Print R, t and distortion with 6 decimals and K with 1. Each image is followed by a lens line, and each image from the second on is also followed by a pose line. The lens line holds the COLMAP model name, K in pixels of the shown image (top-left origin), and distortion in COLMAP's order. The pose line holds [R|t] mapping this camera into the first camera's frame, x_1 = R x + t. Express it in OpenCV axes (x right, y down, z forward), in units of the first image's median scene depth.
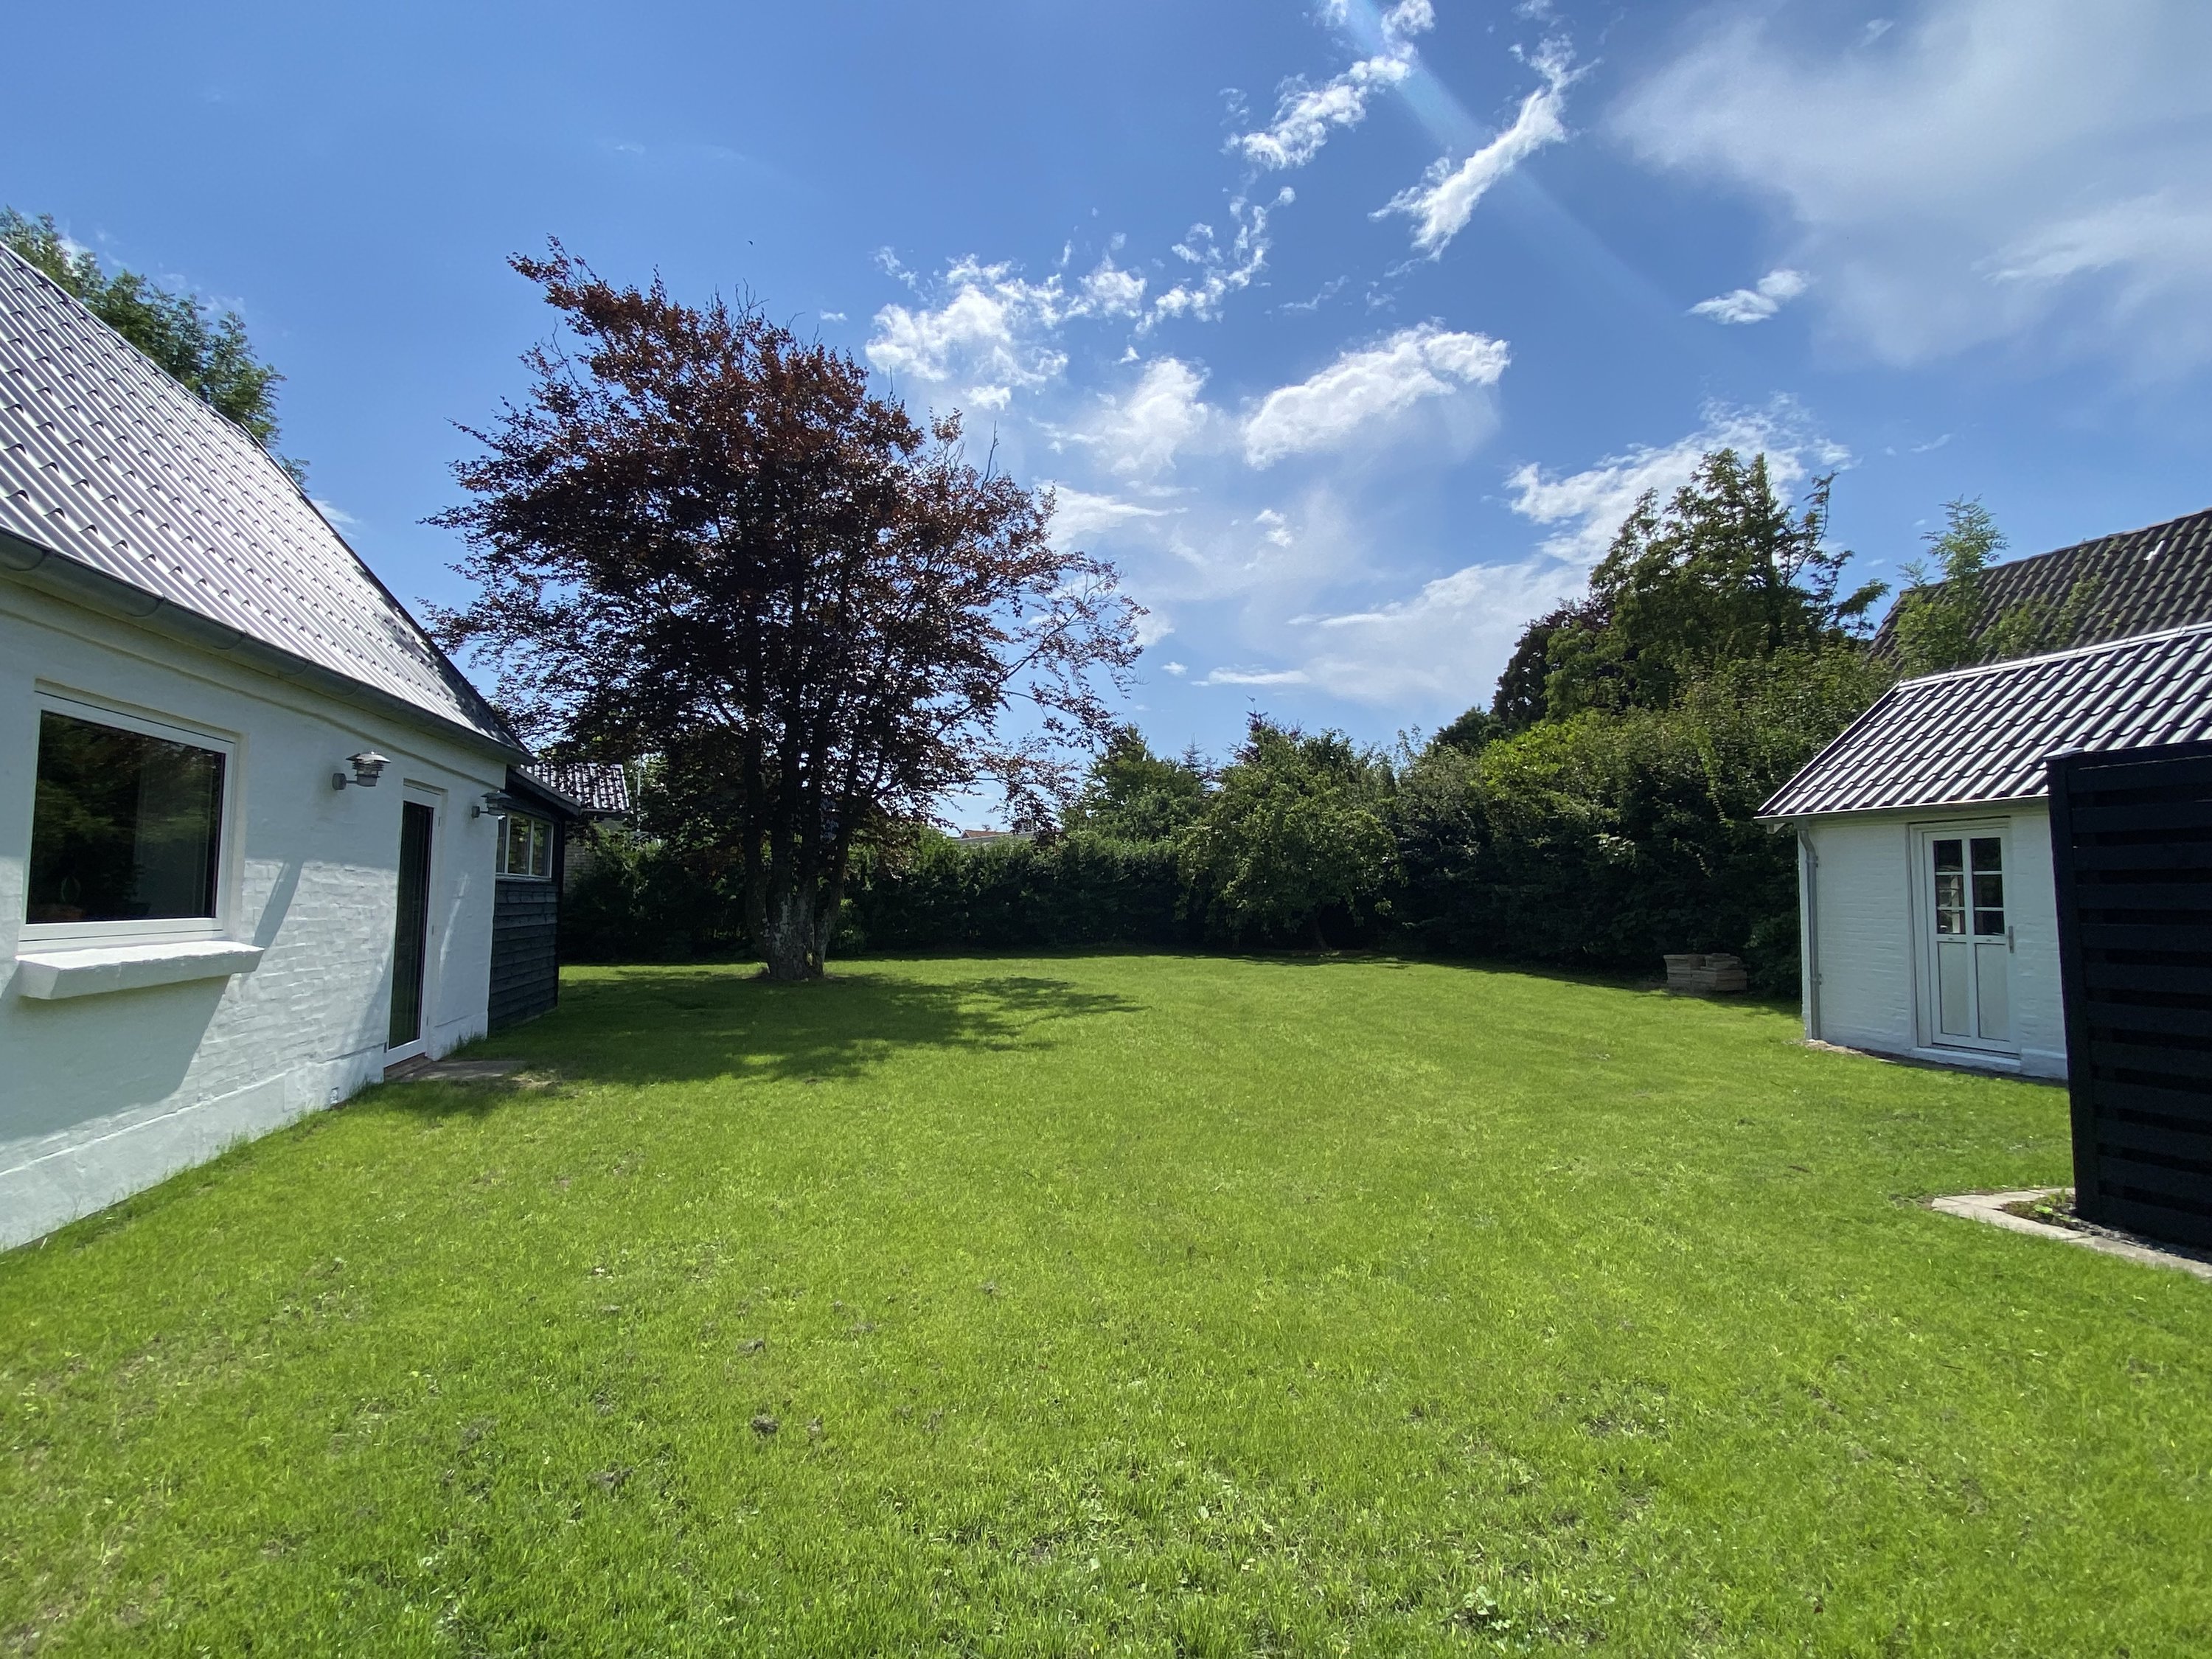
lens RADIAL K [[1073.3, 0, 1159.0], [0, 1073.3, 820.5], [0, 0, 1]] dist [-0.007759, -0.001635]
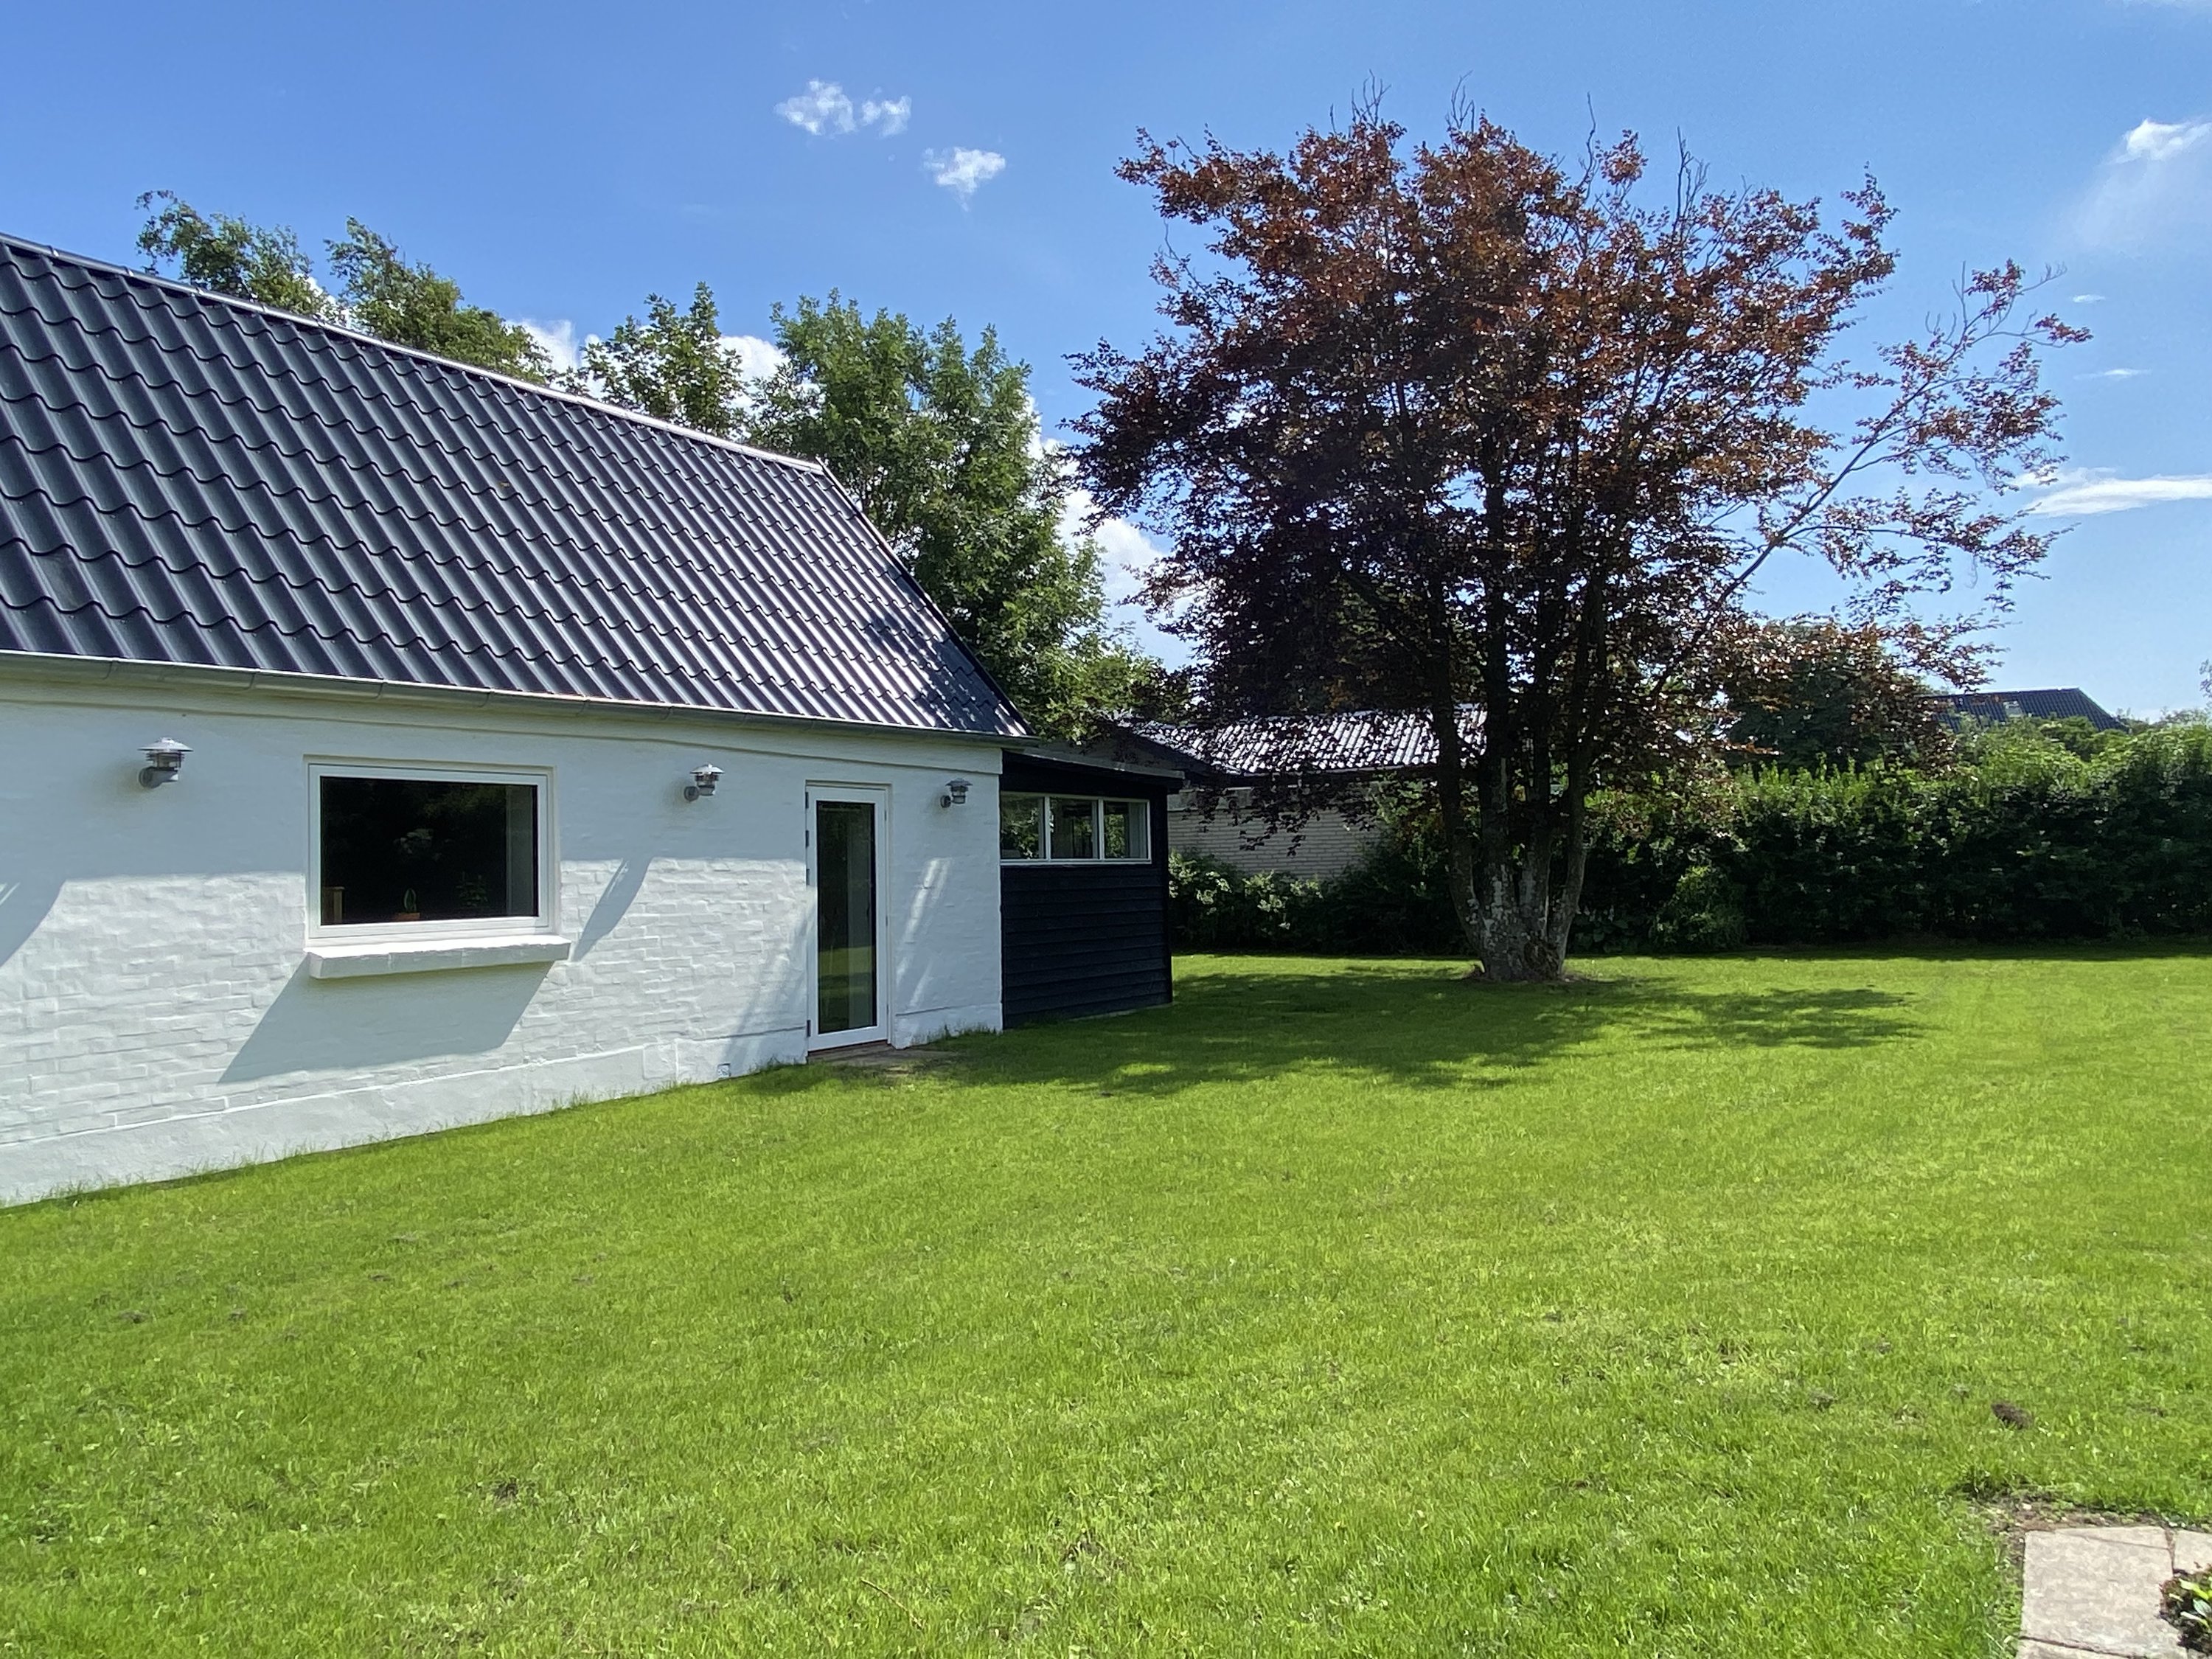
lens RADIAL K [[1516.1, 0, 1103.5], [0, 1516.1, 791.5], [0, 0, 1]] dist [0.047943, -0.041045]
pose [[0.620682, -0.064898, -0.781372, 0.764748], [0.085546, 0.996224, -0.014790, 0.023298], [0.779382, -0.057663, 0.623890, 0.336413]]
